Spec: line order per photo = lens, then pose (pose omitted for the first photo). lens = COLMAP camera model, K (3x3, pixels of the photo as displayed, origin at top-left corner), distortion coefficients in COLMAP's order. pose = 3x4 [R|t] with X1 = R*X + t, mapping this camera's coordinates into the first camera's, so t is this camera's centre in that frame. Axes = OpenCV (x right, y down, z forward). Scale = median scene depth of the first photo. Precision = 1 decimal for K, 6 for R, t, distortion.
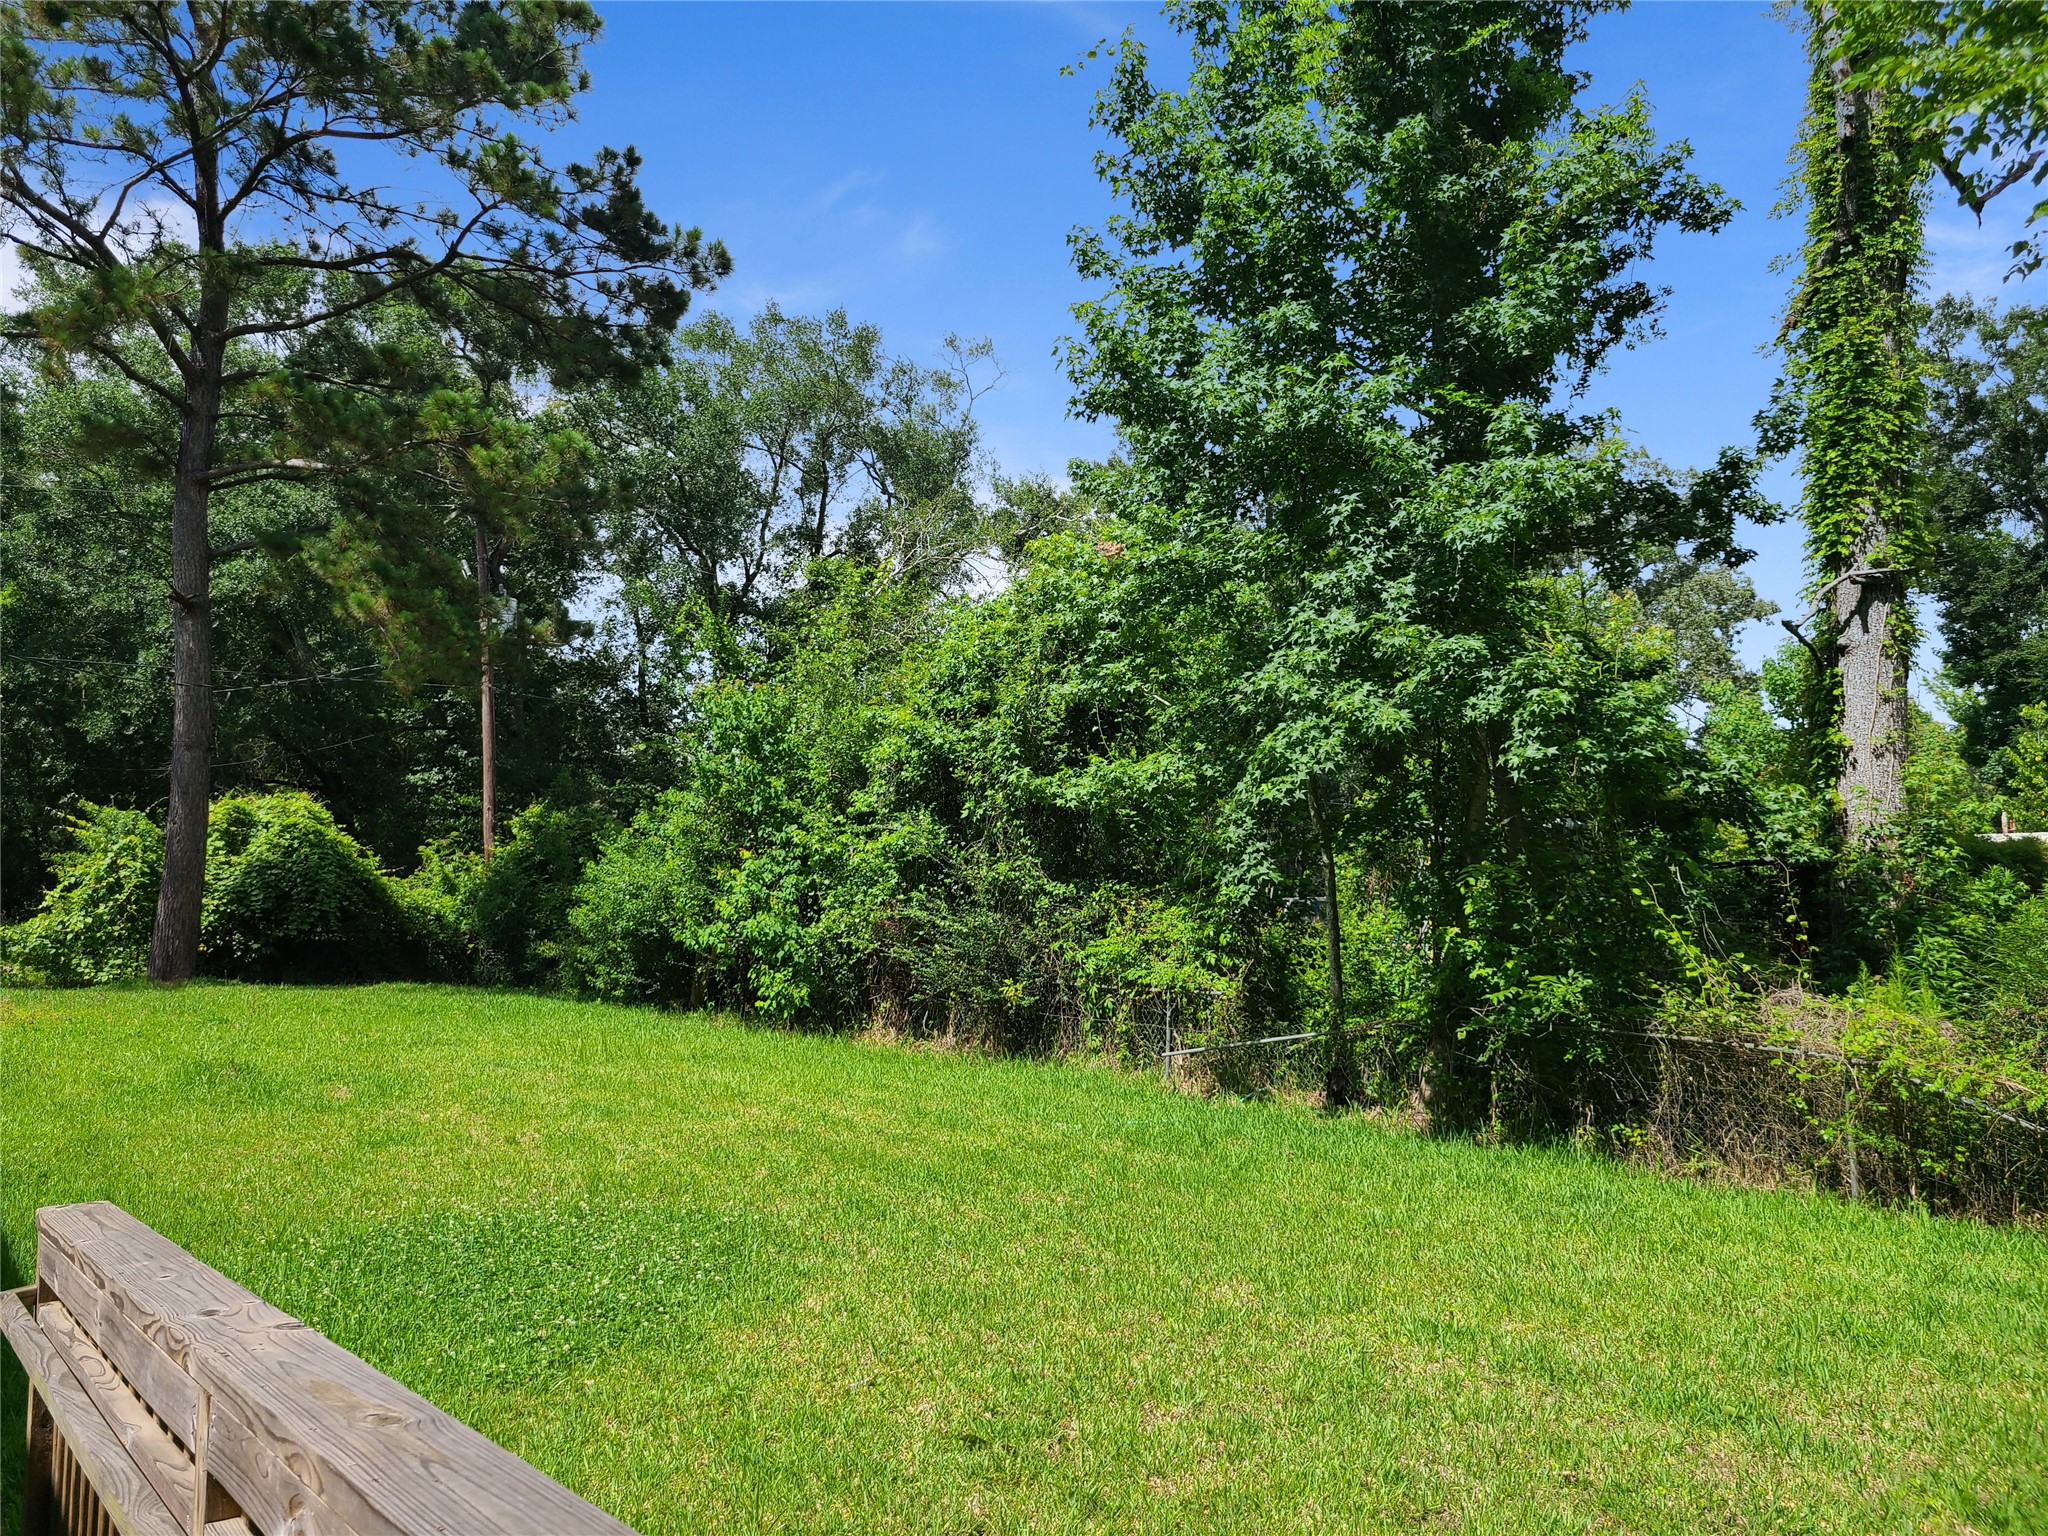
lens RADIAL K [[1536.5, 0, 1006.0], [0, 1536.5, 789.7], [0, 0, 1]] dist [0.045859, -0.028406]
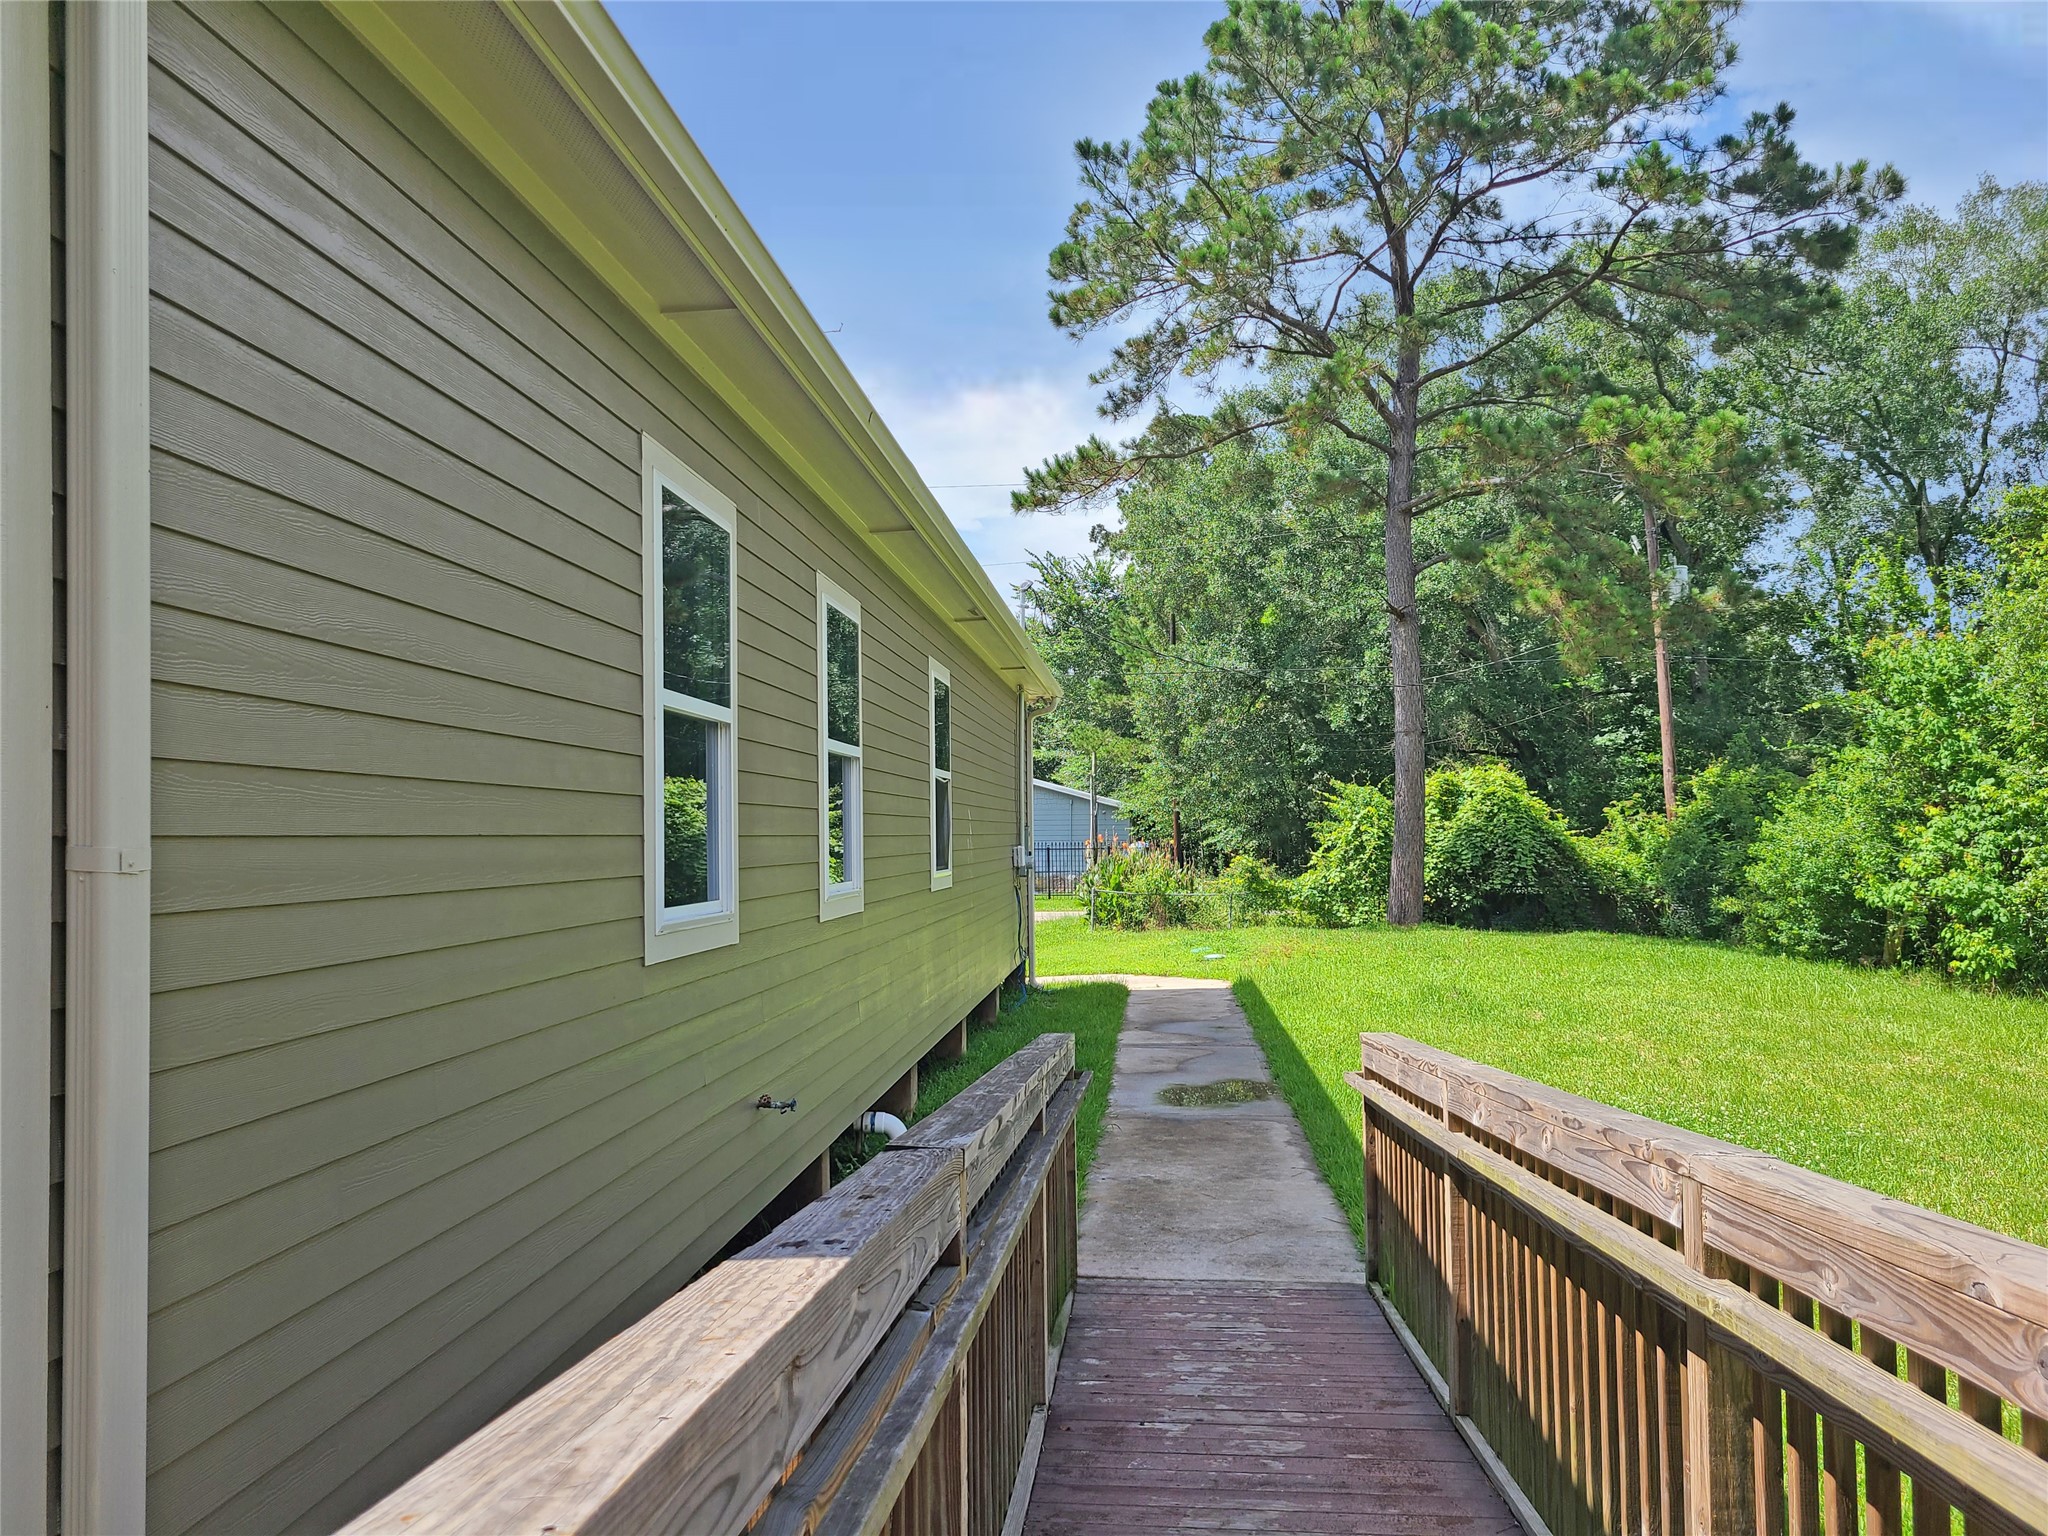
lens RADIAL K [[1536.5, 0, 1006.0], [0, 1536.5, 789.7], [0, 0, 1]] dist [0.045859, -0.028406]
pose [[0.737906, -0.037015, -0.673888, 0.049657], [0.056643, 0.998369, 0.007186, -0.009287], [0.672523, -0.043474, 0.738798, -0.097554]]
